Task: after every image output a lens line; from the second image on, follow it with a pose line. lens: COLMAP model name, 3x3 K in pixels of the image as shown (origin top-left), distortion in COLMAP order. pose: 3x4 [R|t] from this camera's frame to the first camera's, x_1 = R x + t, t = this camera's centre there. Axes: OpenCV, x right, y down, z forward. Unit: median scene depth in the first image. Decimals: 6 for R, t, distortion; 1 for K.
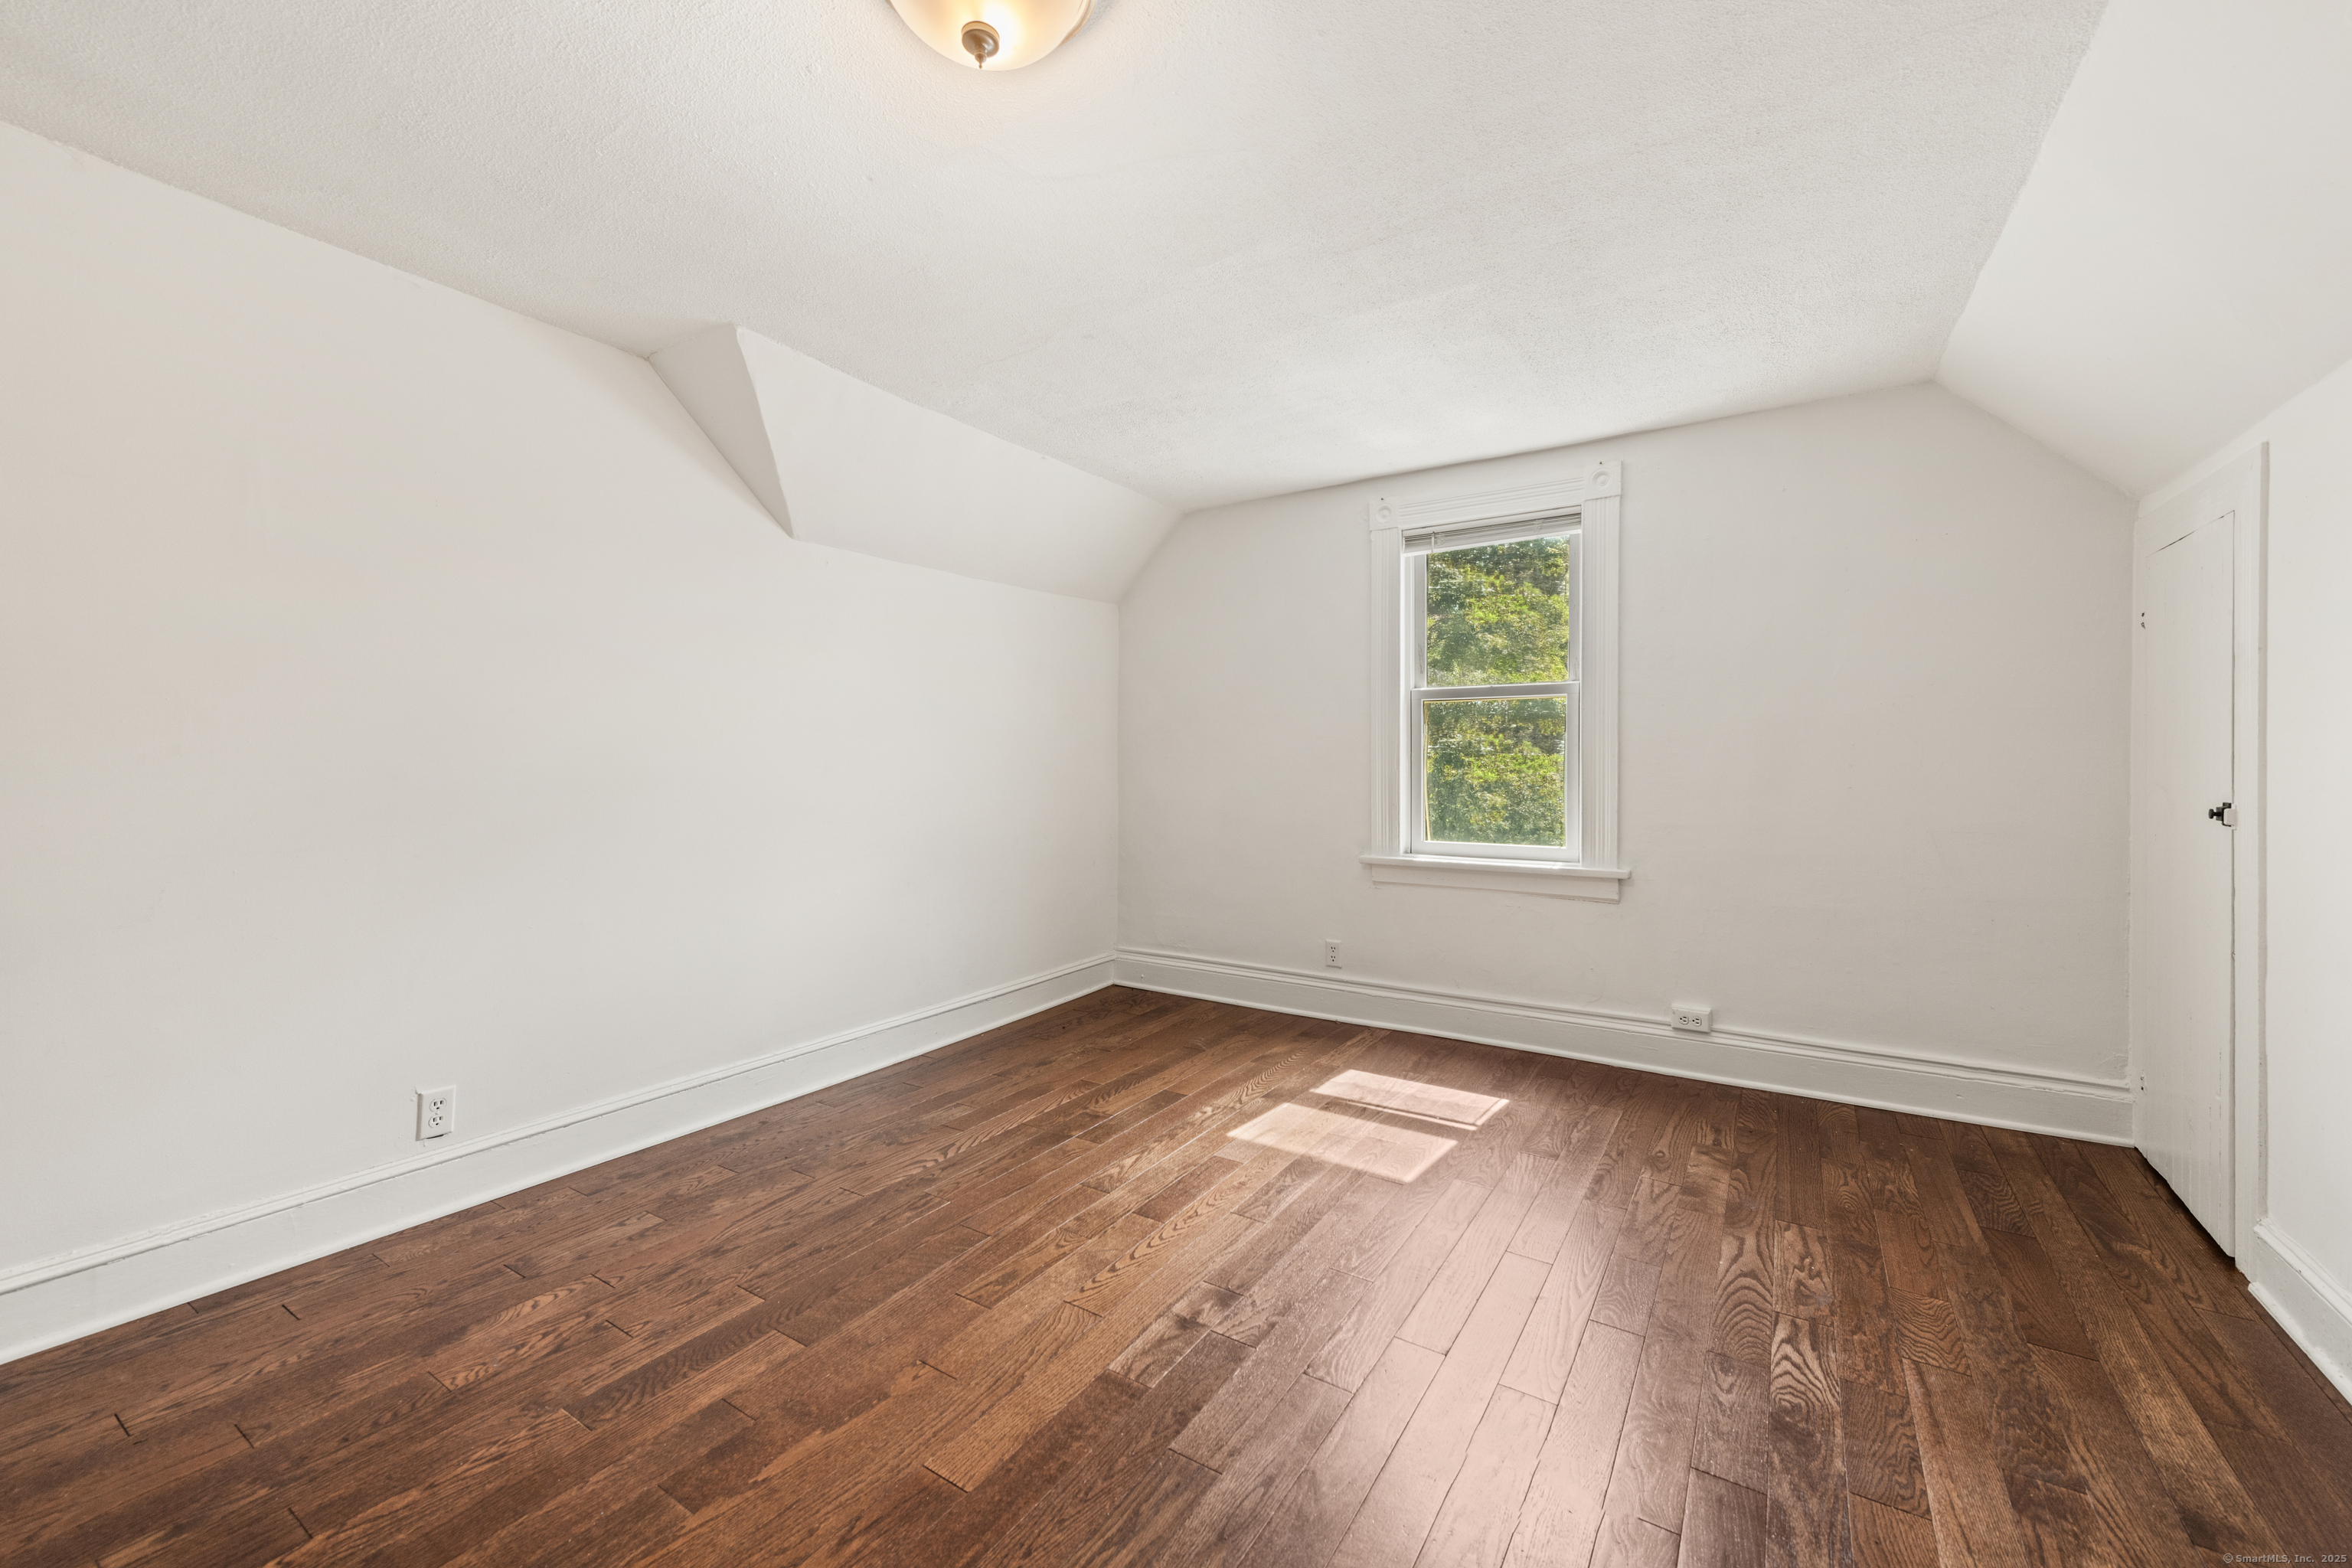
lens RADIAL K [[934.8, 0, 1201.6], [0, 934.8, 778.1], [0, 0, 1]] dist [0.020728, -0.007249]
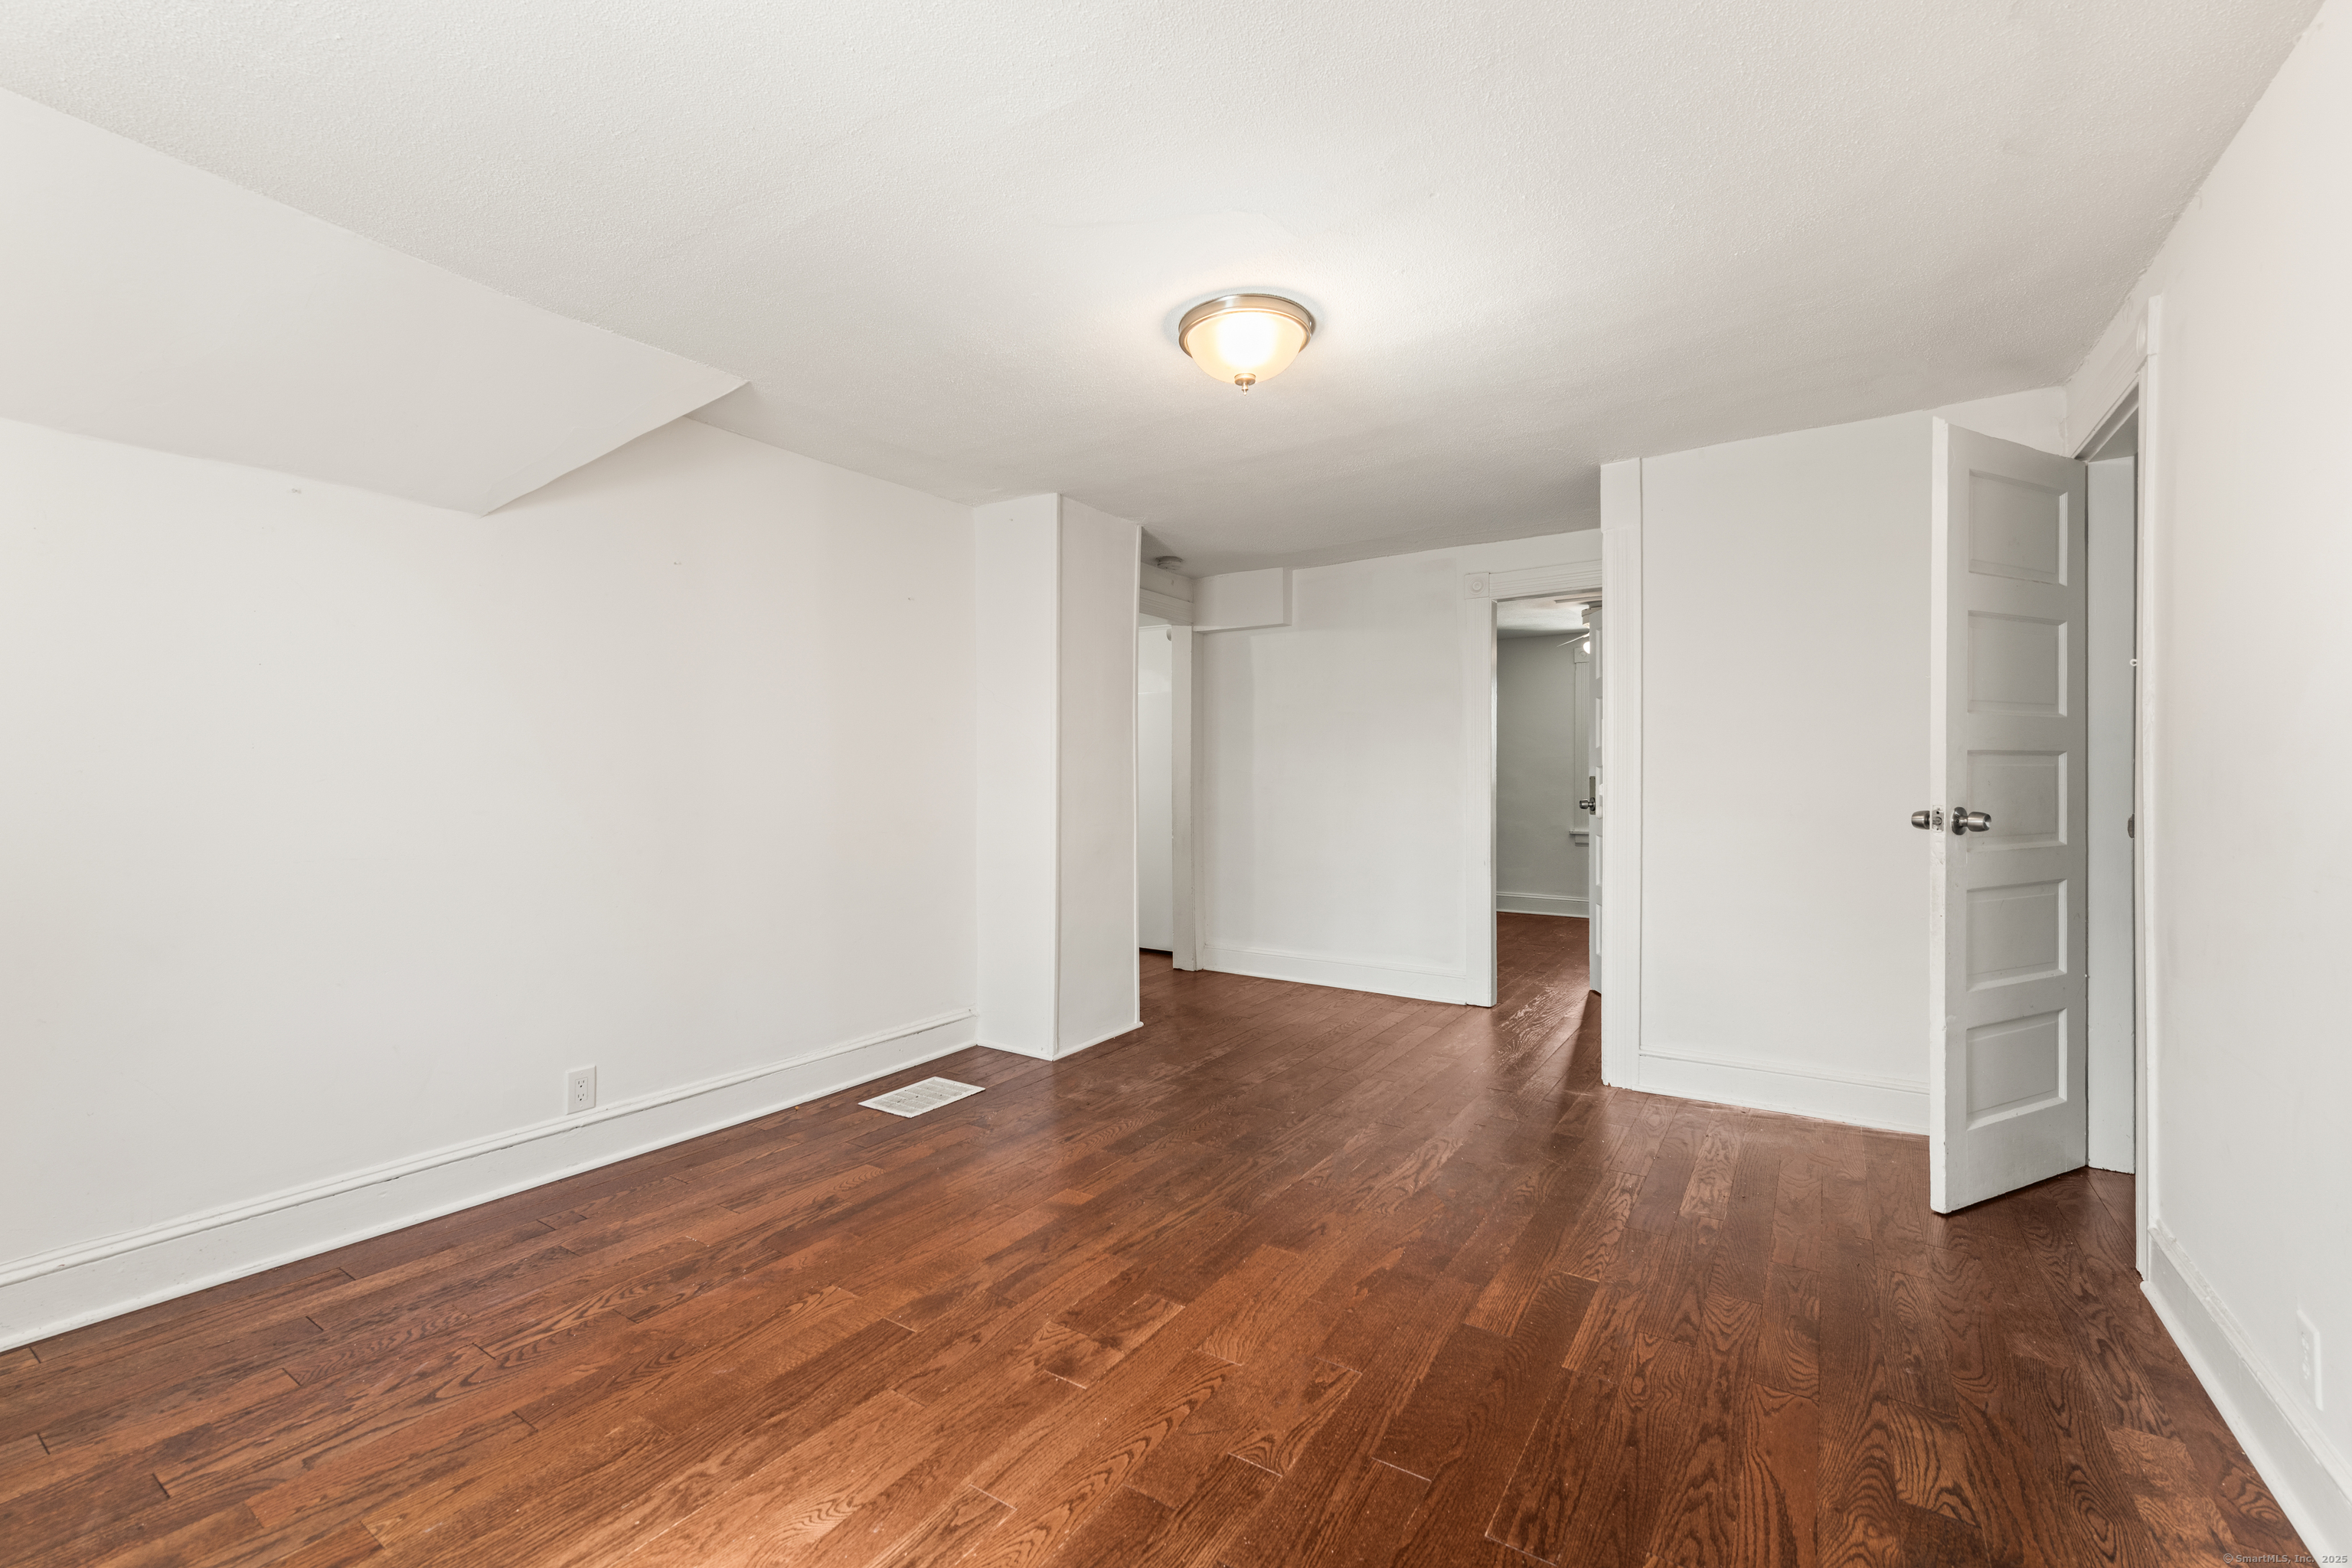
lens RADIAL K [[967.9, 0, 1184.6], [0, 967.9, 783.3], [0, 0, 1]] dist [0.017315, -0.005808]
pose [[-0.999718, -0.002635, 0.023593, -0.079202], [-0.002330, 0.999914, 0.012914, -0.021943], [-0.023625, 0.012855, -0.999638, 1.372719]]
